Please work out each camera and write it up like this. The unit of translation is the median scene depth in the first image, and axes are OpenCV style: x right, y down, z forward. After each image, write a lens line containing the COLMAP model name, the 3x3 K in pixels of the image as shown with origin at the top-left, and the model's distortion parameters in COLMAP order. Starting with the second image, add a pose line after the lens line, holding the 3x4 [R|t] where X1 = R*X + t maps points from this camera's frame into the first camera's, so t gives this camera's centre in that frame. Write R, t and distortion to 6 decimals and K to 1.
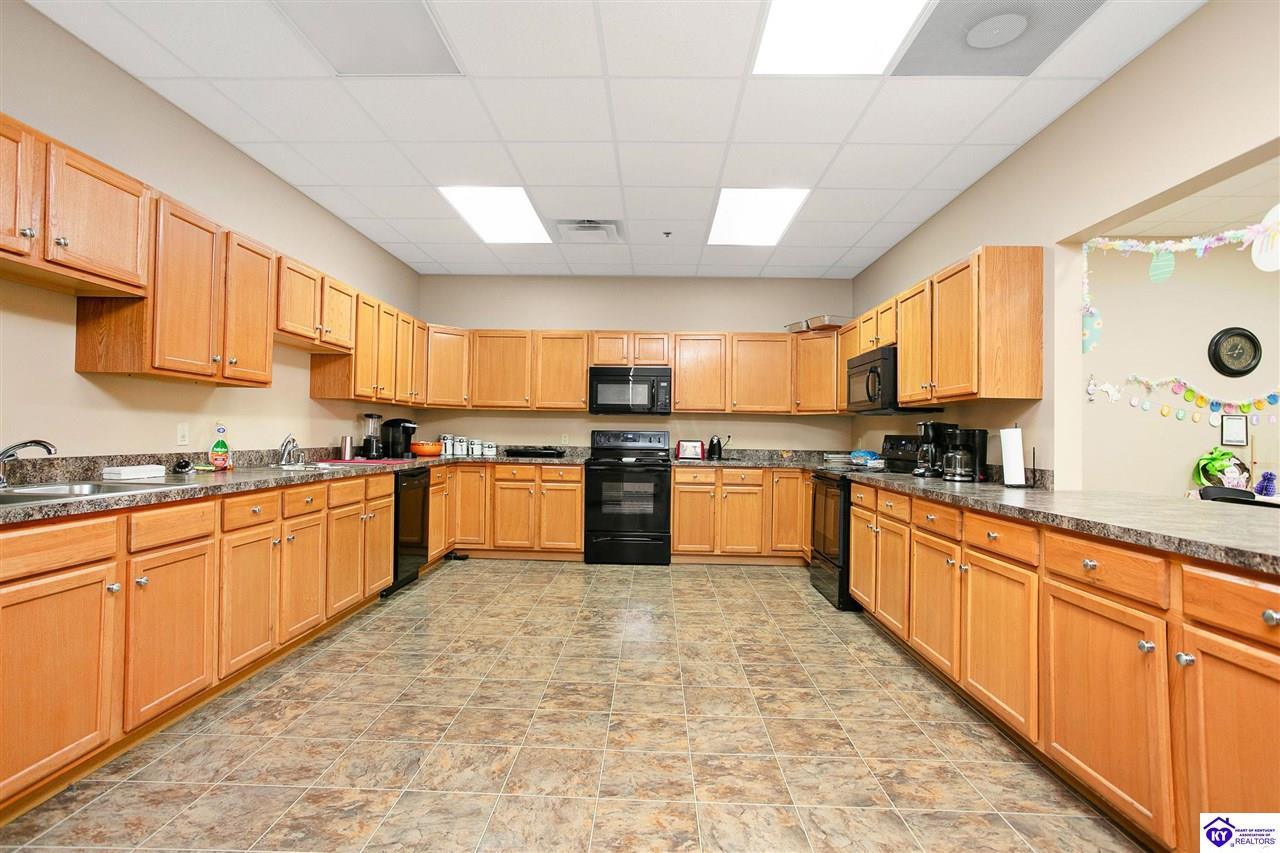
lens RADIAL K [[618.4, 0, 647.2], [0, 618.4, 429.4], [0, 0, 1]] dist [0.003824, 0.002687]
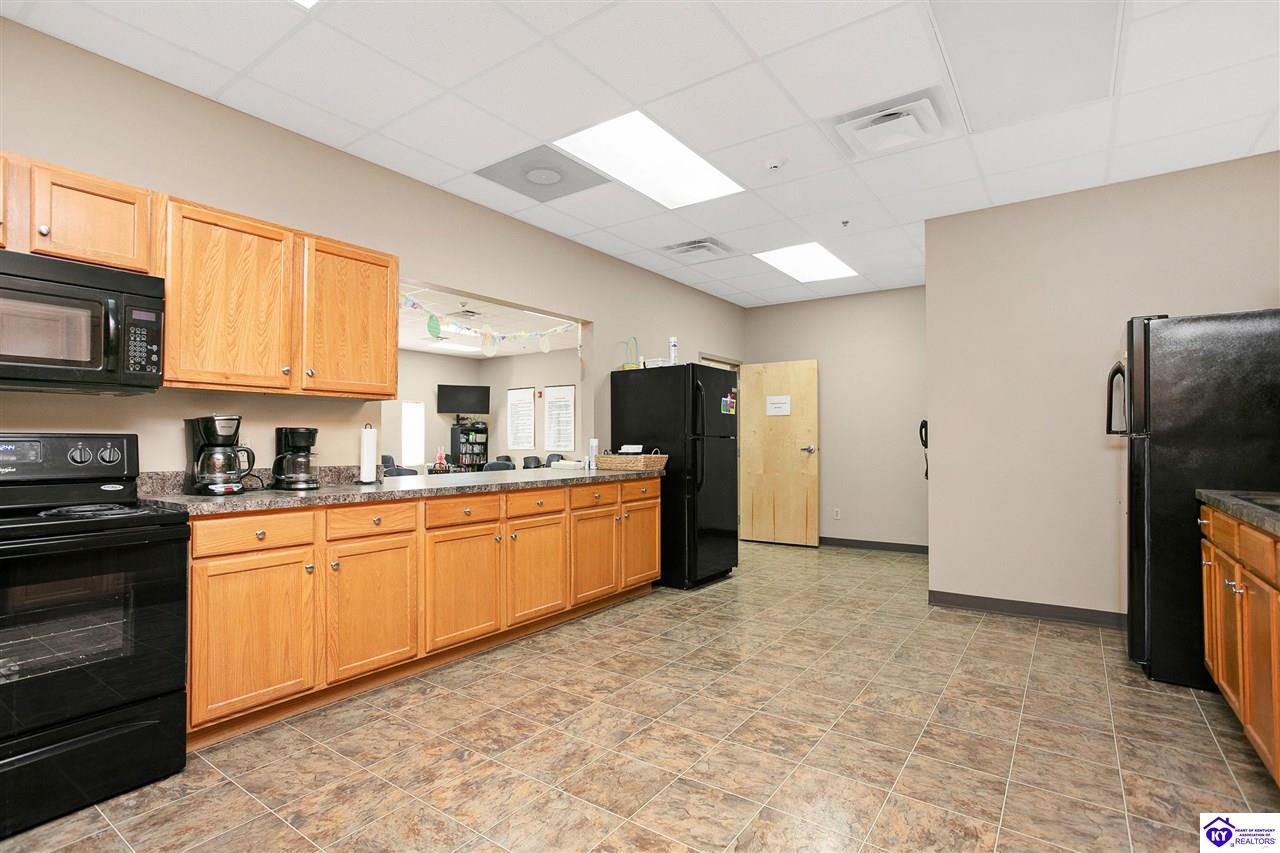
lens RADIAL K [[618.4, 0, 648.0], [0, 618.4, 430.0], [0, 0, 1]] dist [0.003824, 0.002687]
pose [[-0.827387, -0.000720, 0.561631, -0.465954], [-0.018189, 0.999509, -0.025513, 0.022353], [-0.561337, -0.031325, -0.826994, 1.888587]]
